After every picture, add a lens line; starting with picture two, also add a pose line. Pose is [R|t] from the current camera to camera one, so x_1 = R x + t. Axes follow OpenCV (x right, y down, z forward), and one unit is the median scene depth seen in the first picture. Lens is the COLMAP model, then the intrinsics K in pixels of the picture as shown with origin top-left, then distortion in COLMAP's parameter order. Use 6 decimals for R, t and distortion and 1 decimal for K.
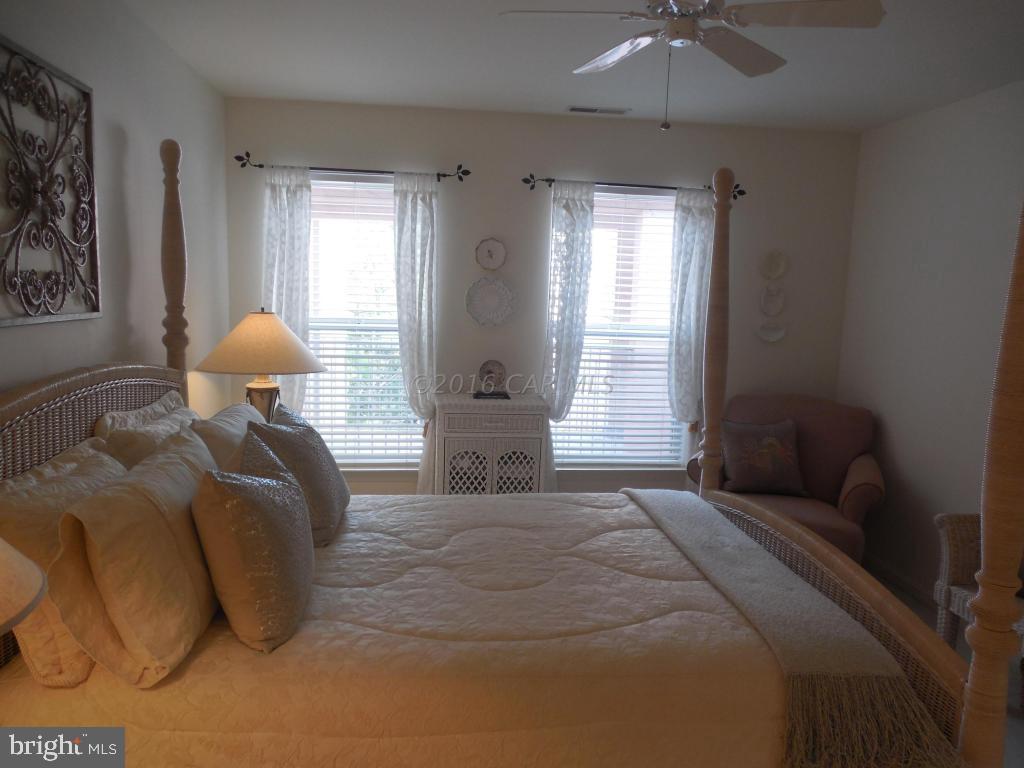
lens RADIAL K [[771.0, 0, 510.0], [0, 771.0, 381.2], [0, 0, 1]] dist [-0.005880, 0.010879]
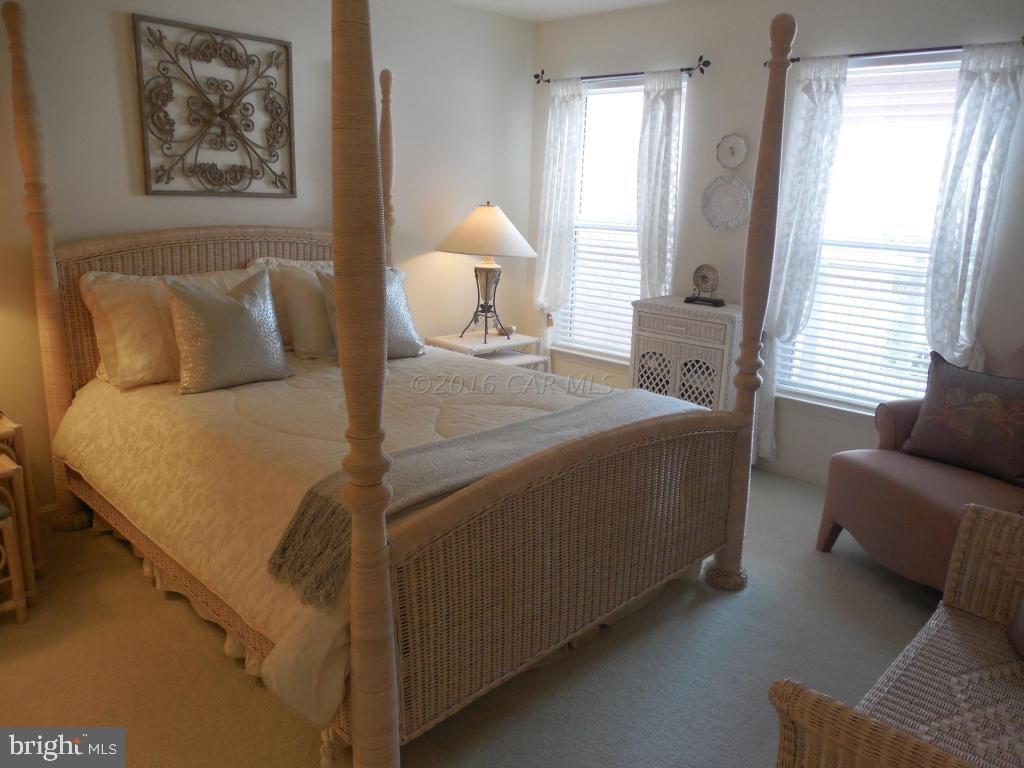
lens RADIAL K [[771.0, 0, 508.2], [0, 771.0, 390.0], [0, 0, 1]] dist [-0.005880, 0.010879]
pose [[0.645227, 0.181866, -0.742028, 0.571792], [-0.109738, 0.983244, 0.145564, 0.013787], [0.756068, -0.012493, 0.654374, 0.192061]]
